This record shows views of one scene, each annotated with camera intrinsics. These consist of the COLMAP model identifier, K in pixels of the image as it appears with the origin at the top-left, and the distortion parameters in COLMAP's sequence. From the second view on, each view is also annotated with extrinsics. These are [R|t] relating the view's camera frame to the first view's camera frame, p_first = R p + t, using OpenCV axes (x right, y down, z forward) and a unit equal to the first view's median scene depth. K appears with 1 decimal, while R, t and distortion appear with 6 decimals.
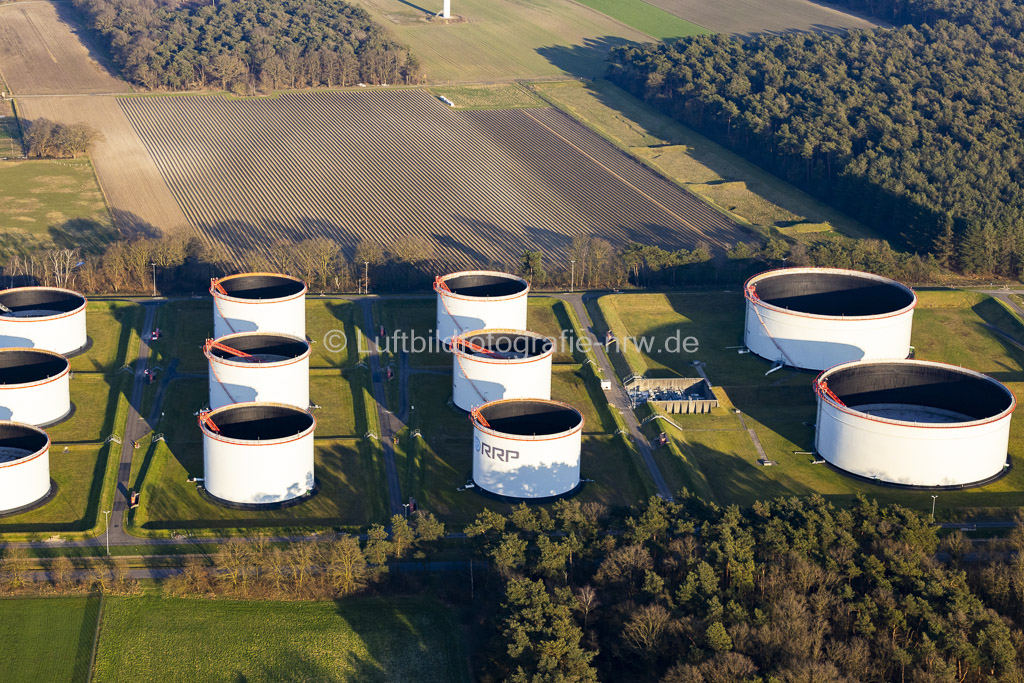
lens RADIAL K [[2093.9, 0, 512.0], [0, 2093.9, 341.5], [0, 0, 1]] dist [0.053969, 0.072566]
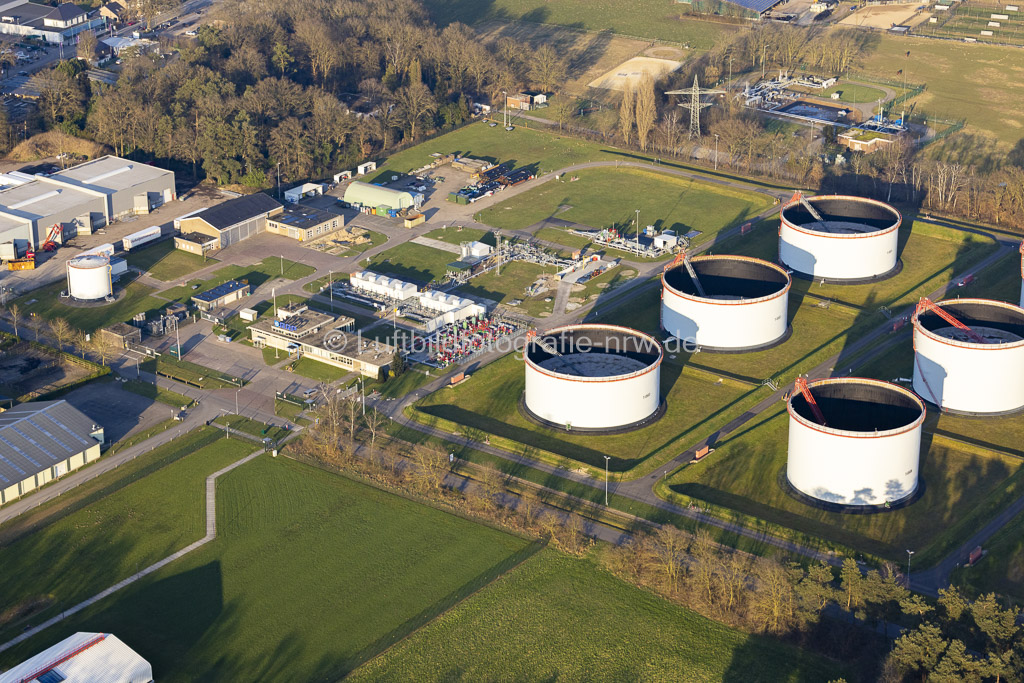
lens RADIAL K [[2184.8, 0, 512.0], [0, 2184.8, 341.5], [0, 0, 1]] dist [0.030807, 0.047855]
pose [[0.731467, 0.238037, -0.638979, 0.262251], [-0.196967, 0.970902, 0.136209, -0.062270], [0.652809, 0.026225, 0.757068, 0.197673]]
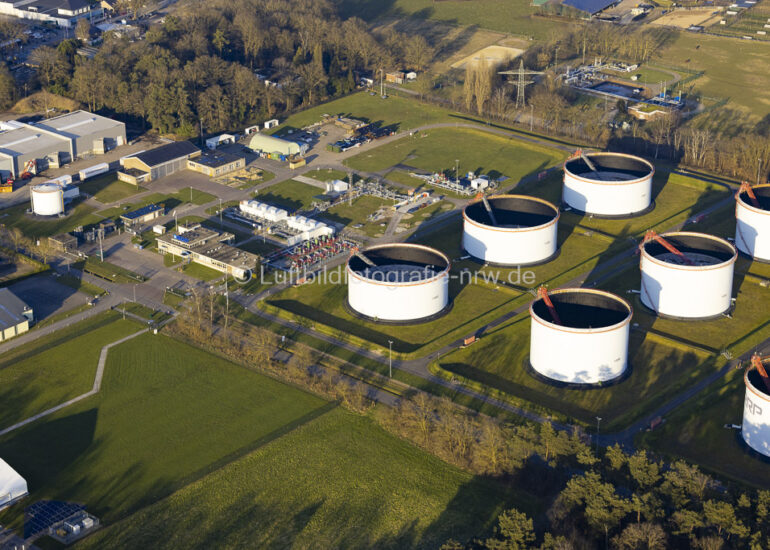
lens RADIAL K [[1641.9, 0, 385.0], [0, 1641.9, 275.0], [0, 0, 1]] dist [0.024013, 0.153041]
pose [[0.683347, 0.264848, -0.680362, 0.317689], [-0.215158, 0.963551, 0.158984, -0.076446], [0.697670, 0.037744, 0.715424, 0.236964]]
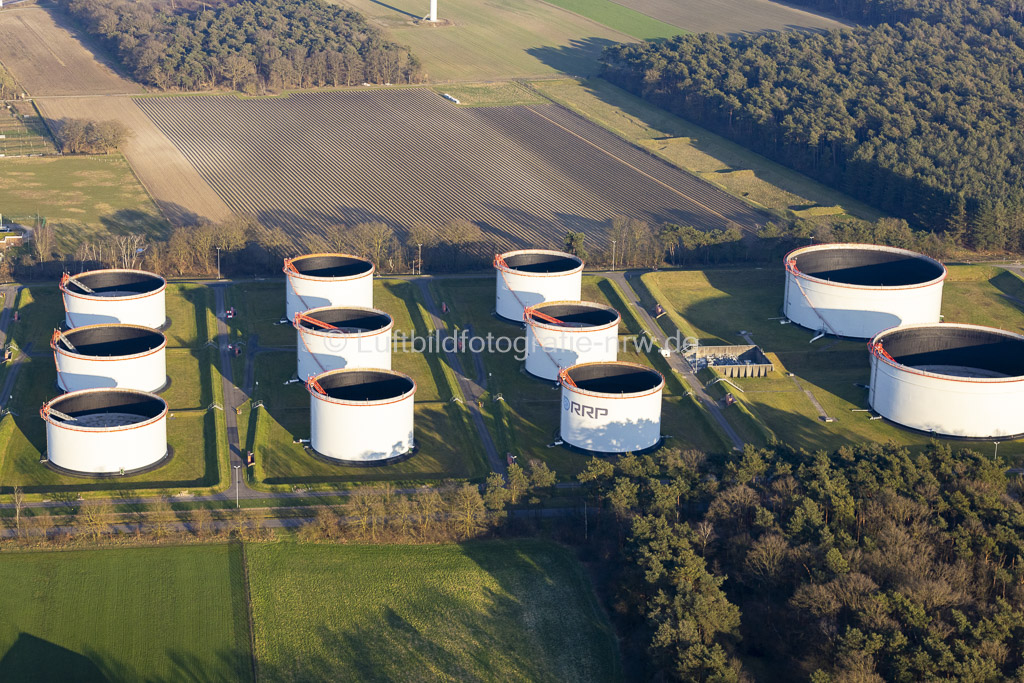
lens RADIAL K [[2093.9, 0, 512.0], [0, 2093.9, 341.5], [0, 0, 1]] dist [0.053969, 0.072566]
pose [[0.998958, -0.013903, 0.043478, -0.072274], [0.014228, 0.999873, -0.007175, 0.019816], [-0.043373, 0.007786, 0.999029, -0.053379]]
